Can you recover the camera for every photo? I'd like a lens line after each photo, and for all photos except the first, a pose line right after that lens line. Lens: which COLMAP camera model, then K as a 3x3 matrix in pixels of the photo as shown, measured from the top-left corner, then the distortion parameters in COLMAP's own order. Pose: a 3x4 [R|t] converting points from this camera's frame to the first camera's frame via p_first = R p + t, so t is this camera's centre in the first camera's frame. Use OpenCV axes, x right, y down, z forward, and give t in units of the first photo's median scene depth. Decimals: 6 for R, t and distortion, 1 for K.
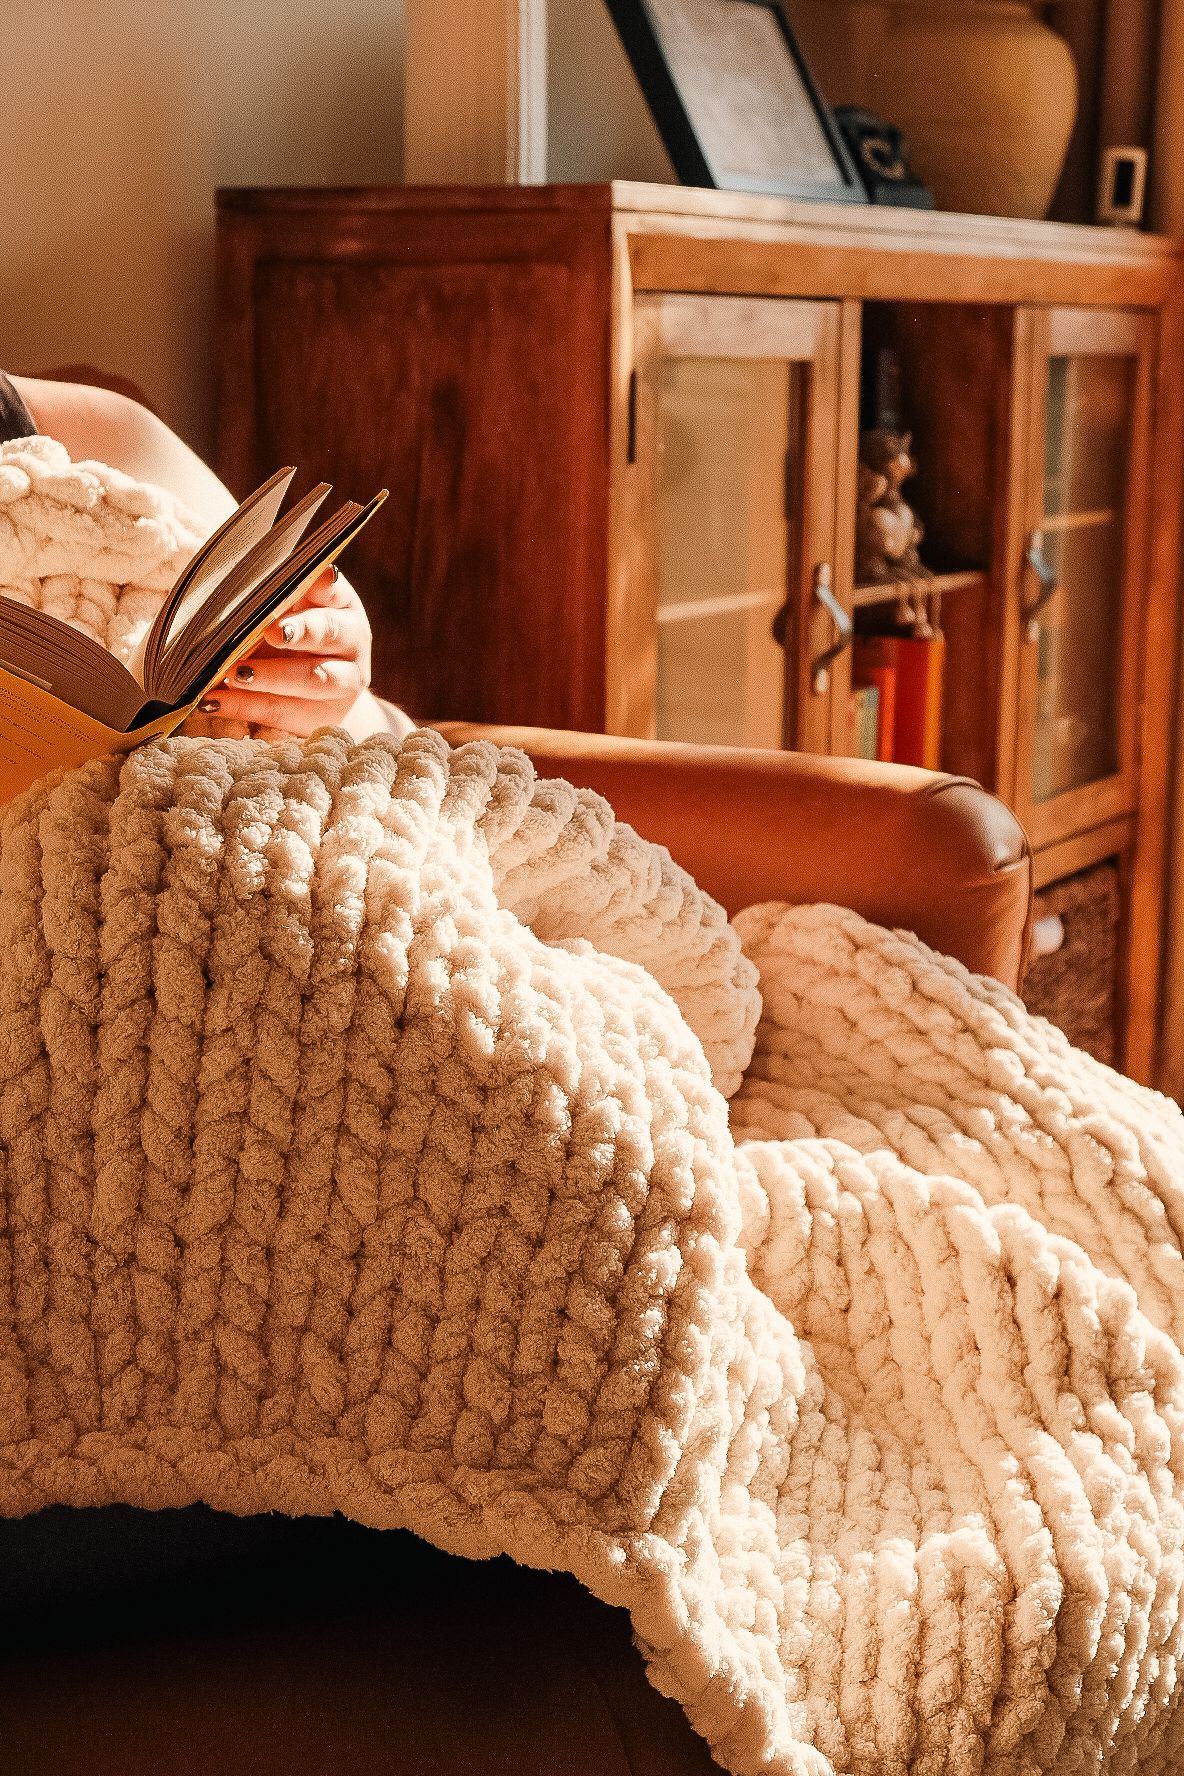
lens RADIAL K [[2851.9, 0, 592.0], [0, 2851.9, 888.0], [0, 0, 1]] dist [0.155030, -0.030031]
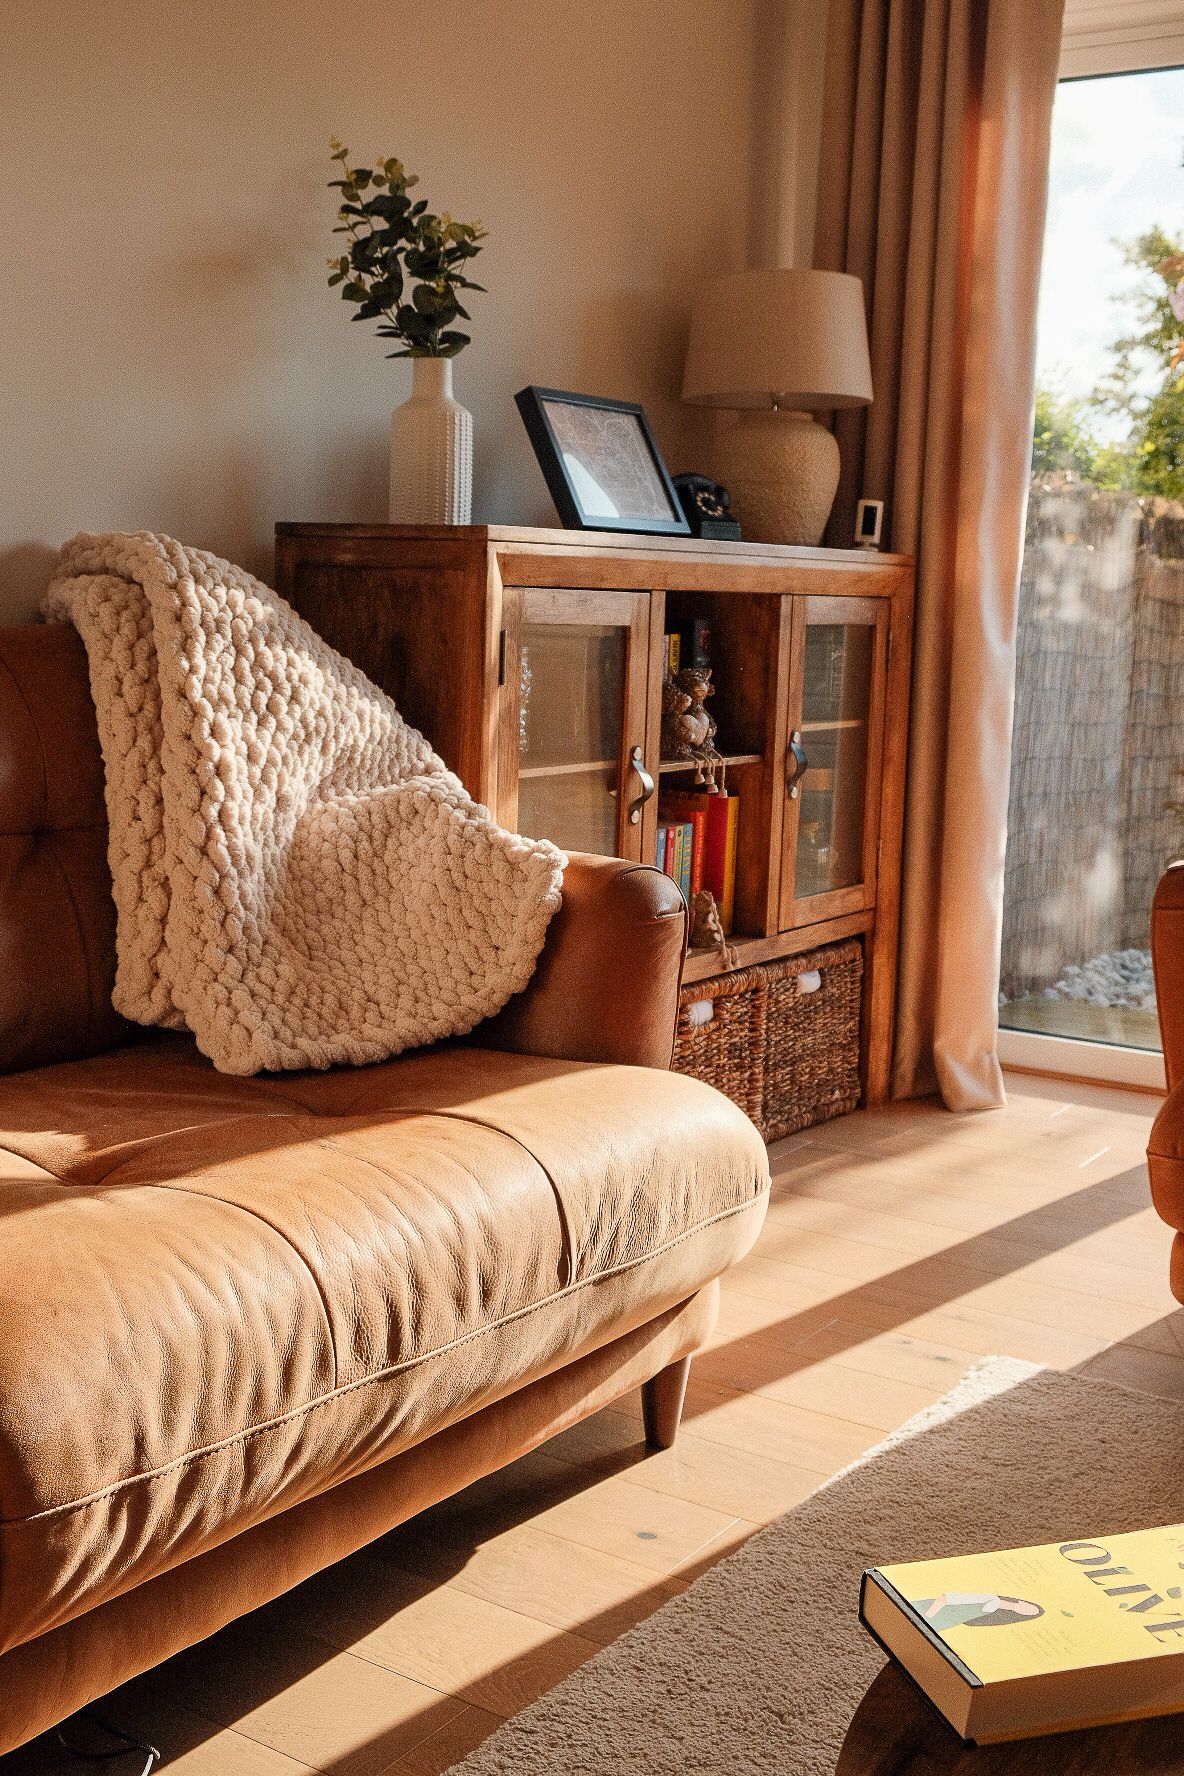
lens RADIAL K [[1979.0, 0, 592.0], [0, 1979.0, 888.0], [0, 0, 1]] dist [-0.003794, 0.000740]
pose [[0.999438, 0.019450, -0.027315, 0.077493], [-0.020654, 0.998796, -0.044501, 0.018338], [0.026417, 0.045040, 0.998636, -0.130449]]
